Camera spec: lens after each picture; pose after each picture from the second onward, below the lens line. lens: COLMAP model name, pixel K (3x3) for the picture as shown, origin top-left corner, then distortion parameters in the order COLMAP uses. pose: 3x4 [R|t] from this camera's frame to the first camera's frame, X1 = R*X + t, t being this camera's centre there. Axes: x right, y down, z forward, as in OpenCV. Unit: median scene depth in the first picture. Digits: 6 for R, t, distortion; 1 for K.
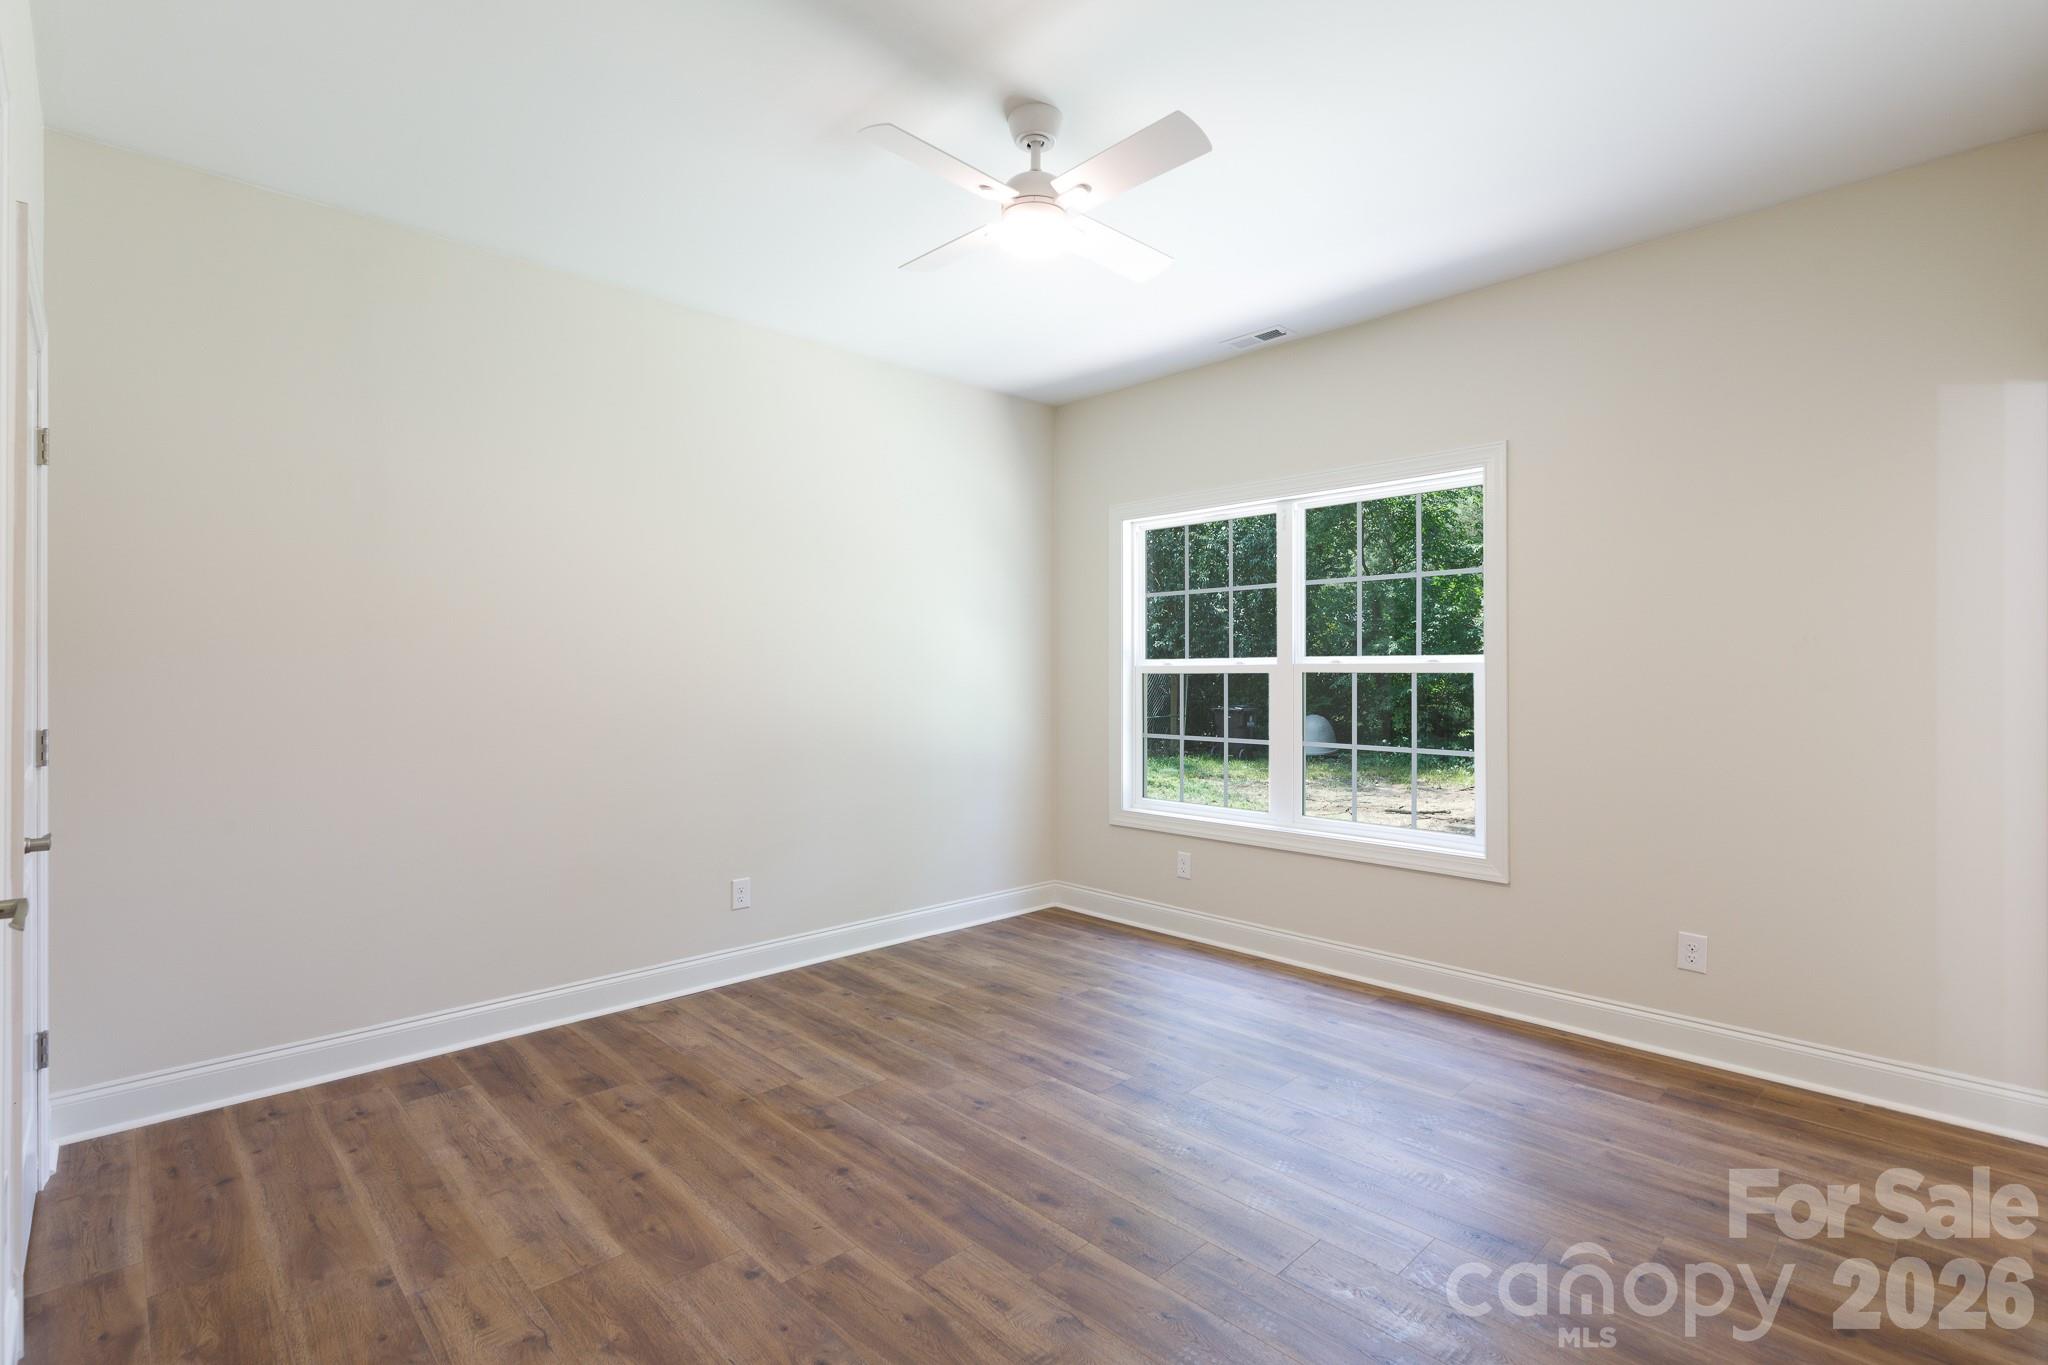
lens RADIAL K [[939.1, 0, 1021.6], [0, 939.1, 678.5], [0, 0, 1]] dist [0.000243, 0.000194]
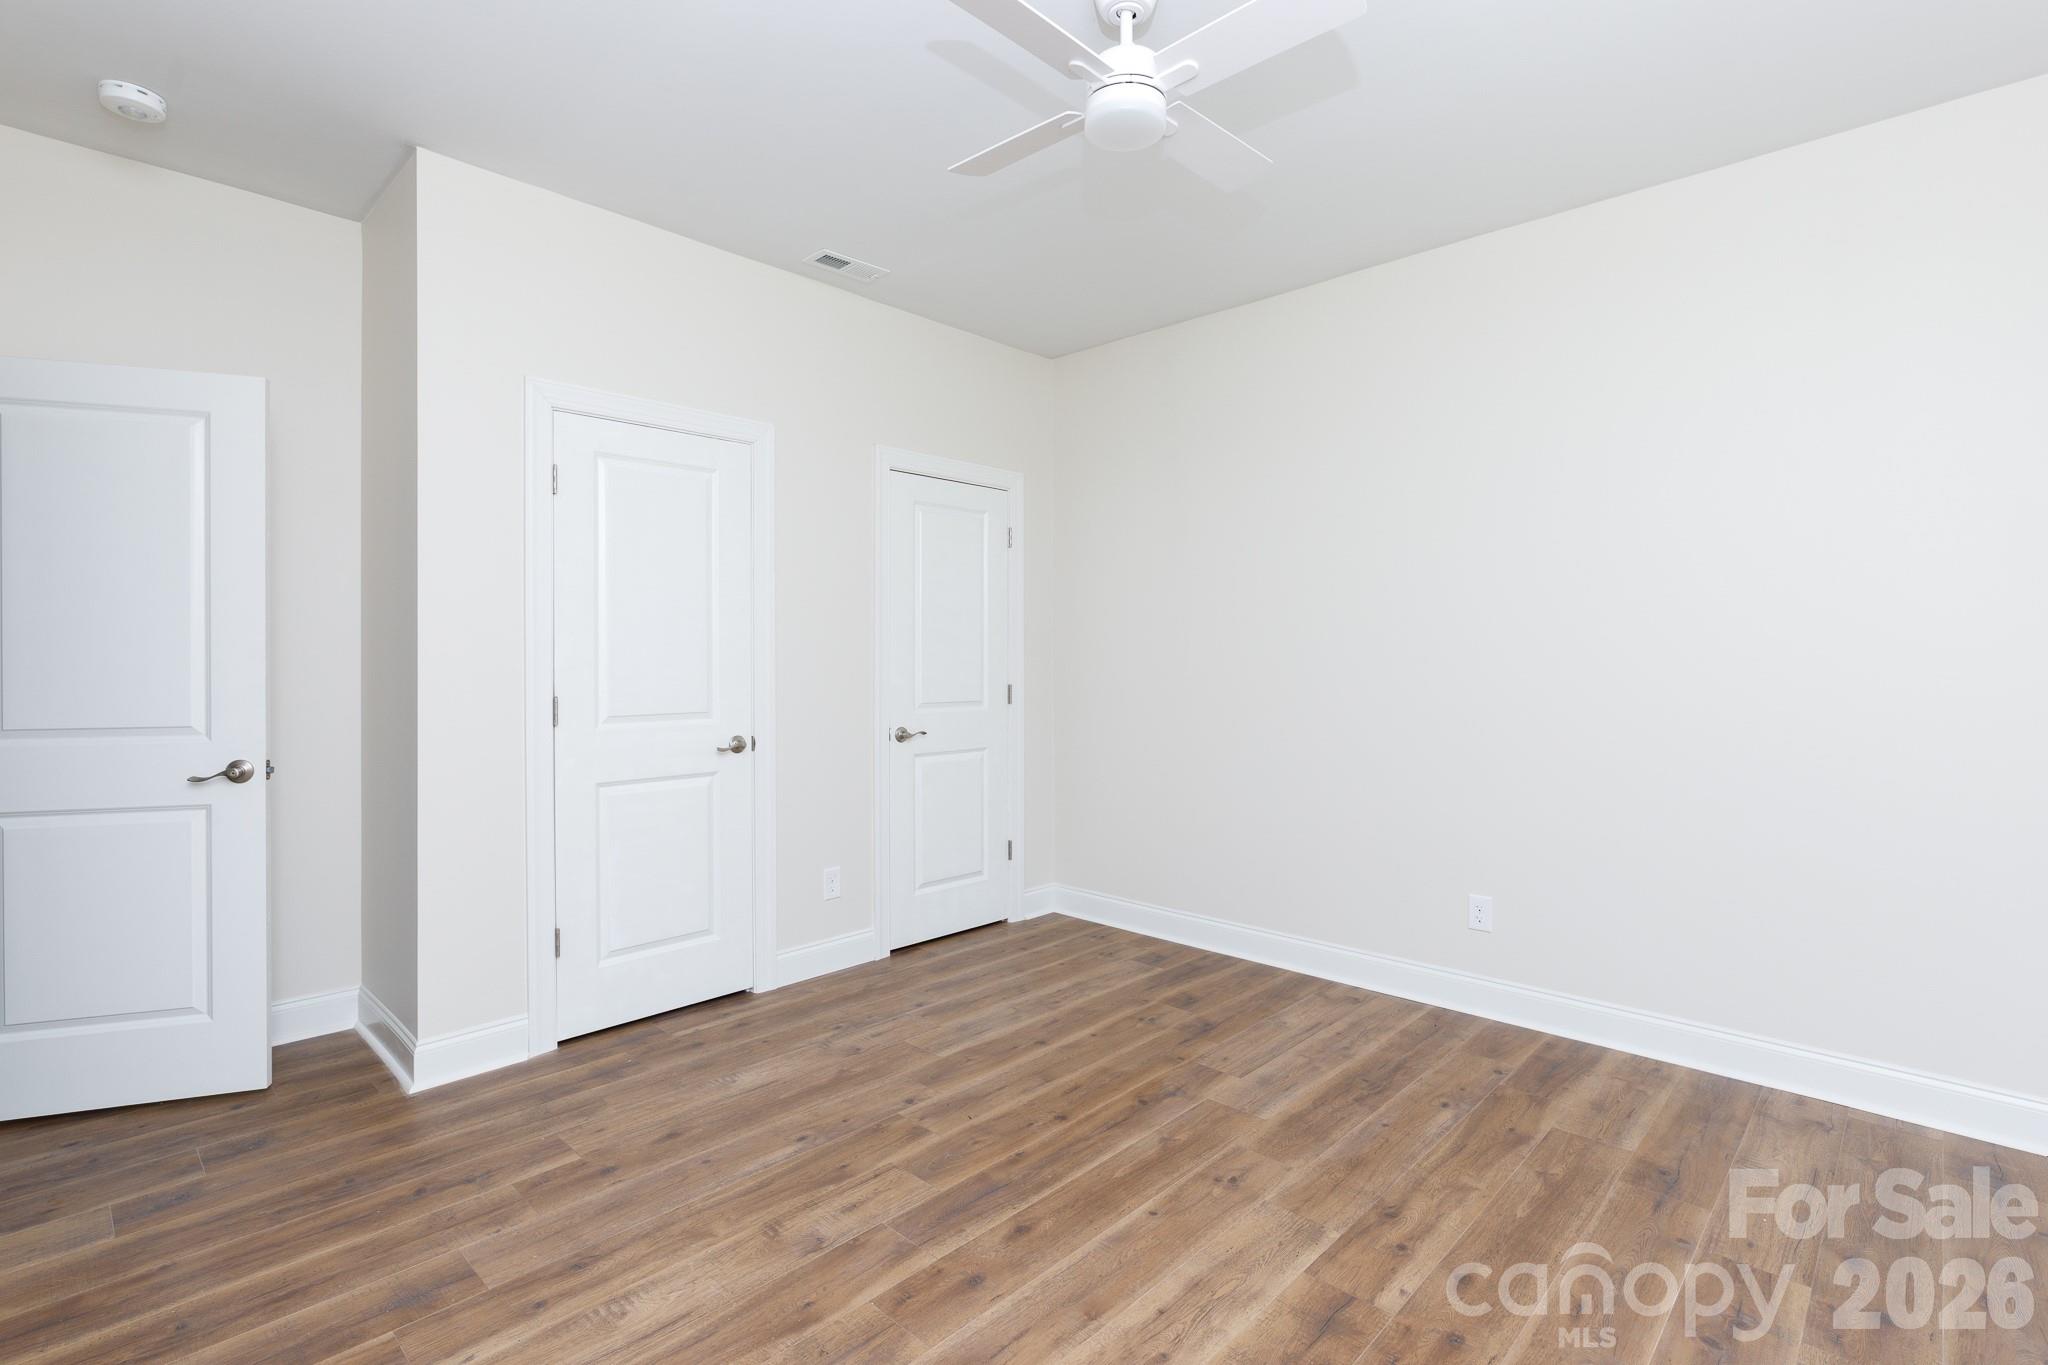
lens RADIAL K [[977.3, 0, 1029.0], [0, 977.3, 690.5], [0, 0, 1]] dist [0.003758, 0.000528]
pose [[0.044754, 0.033632, -0.998432, 0.824011], [-0.004354, 0.999430, 0.033471, 0.006100], [0.998989, 0.002849, 0.044875, 0.842850]]
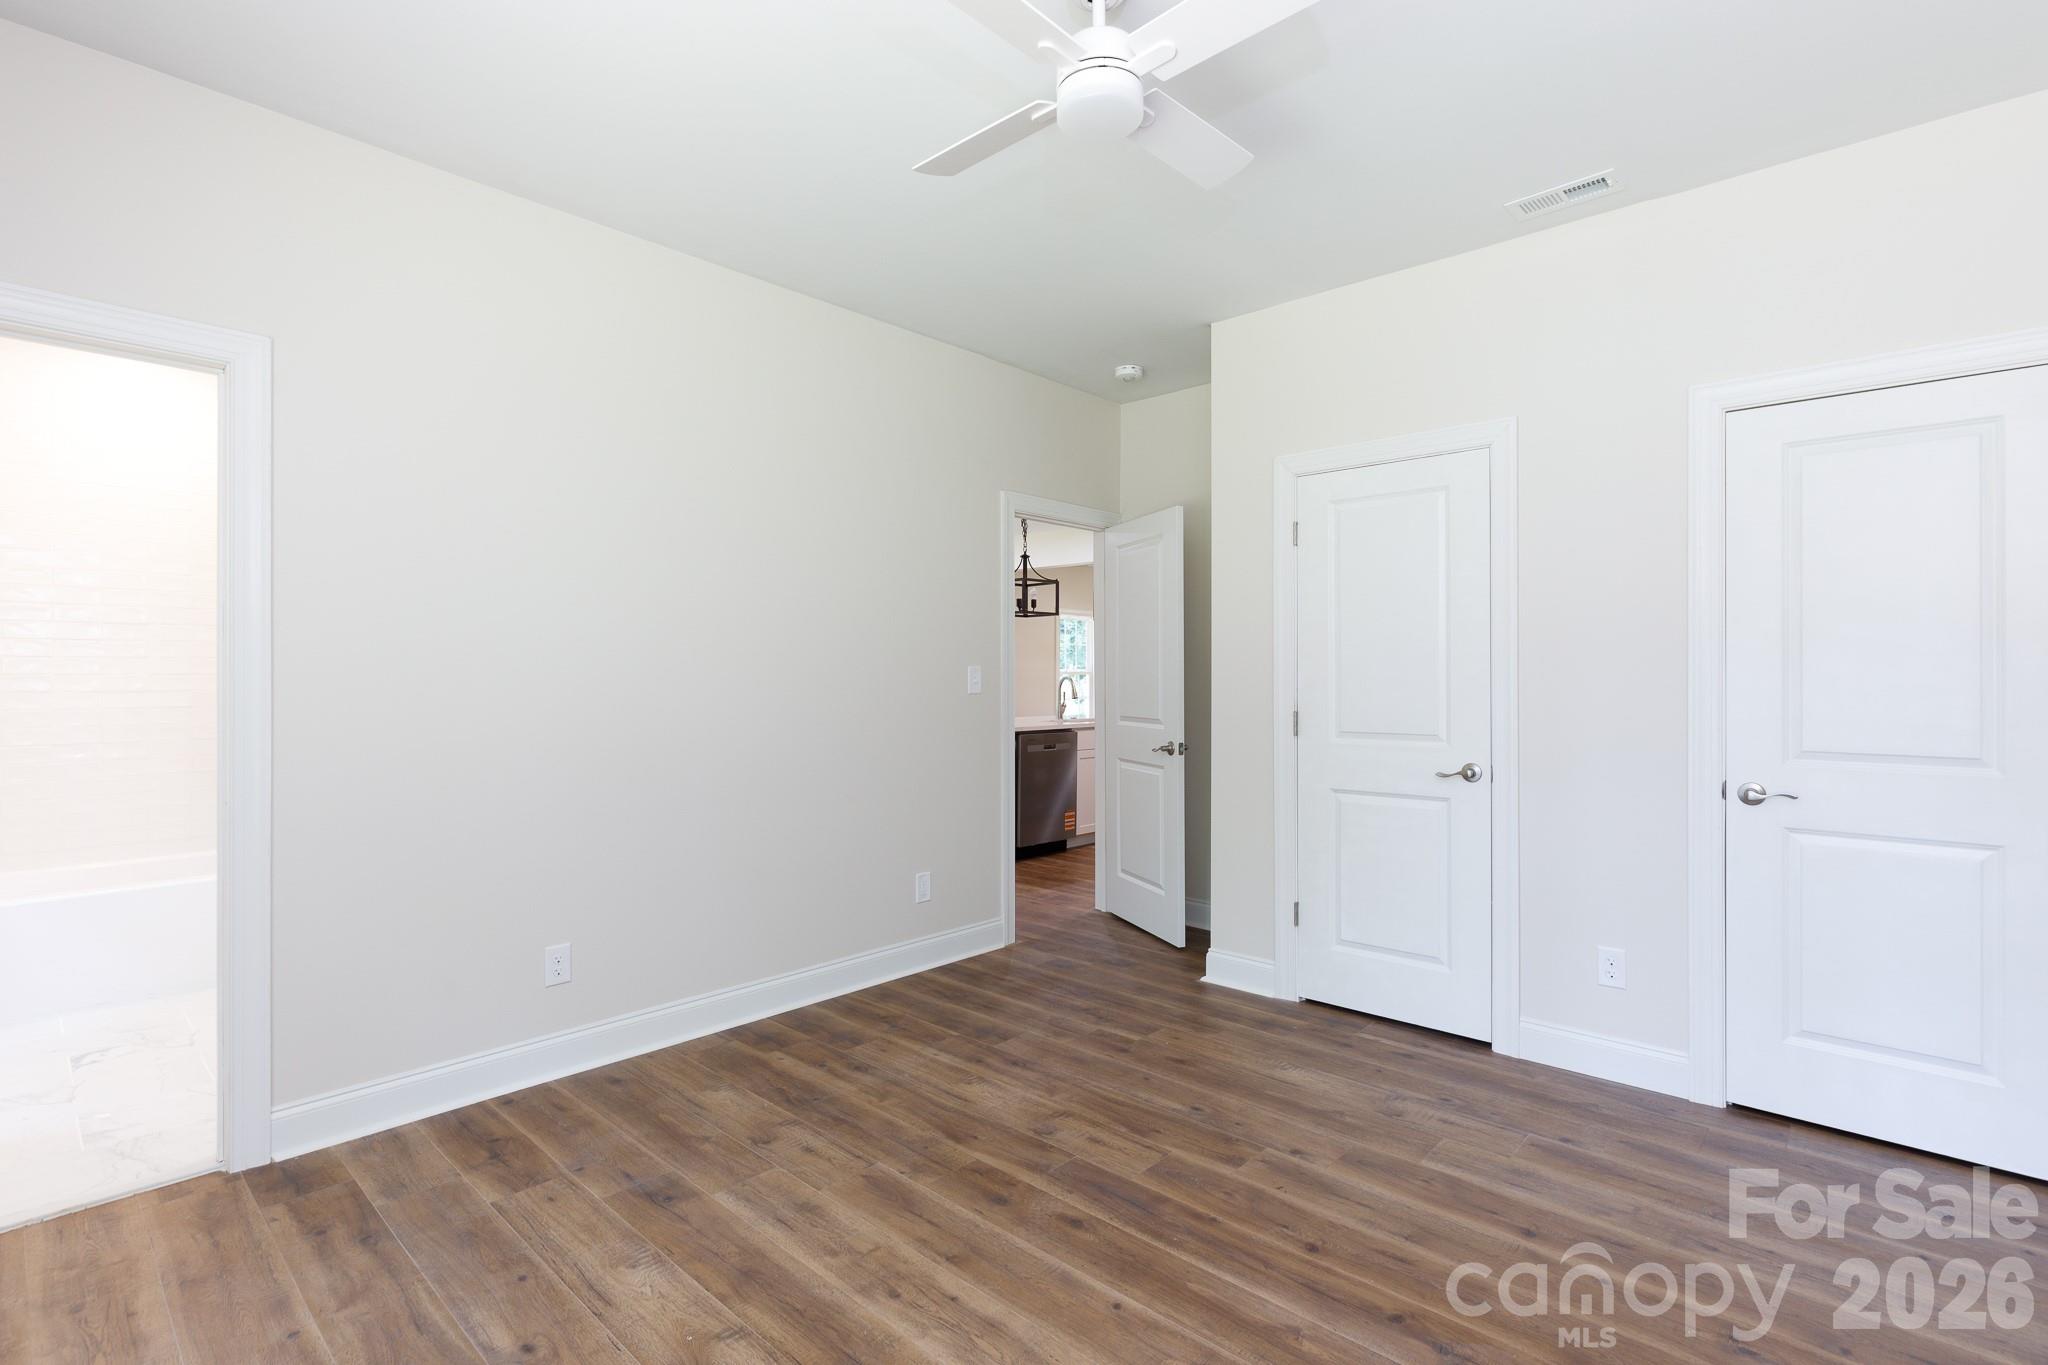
lens RADIAL K [[939.1, 0, 1021.6], [0, 939.1, 678.5], [0, 0, 1]] dist [0.000243, 0.000194]
pose [[-0.998297, -0.001992, -0.058301, 0.118871], [-0.001945, 0.999998, -0.000854, 0.000253], [0.058303, -0.000739, -0.998299, 1.708606]]
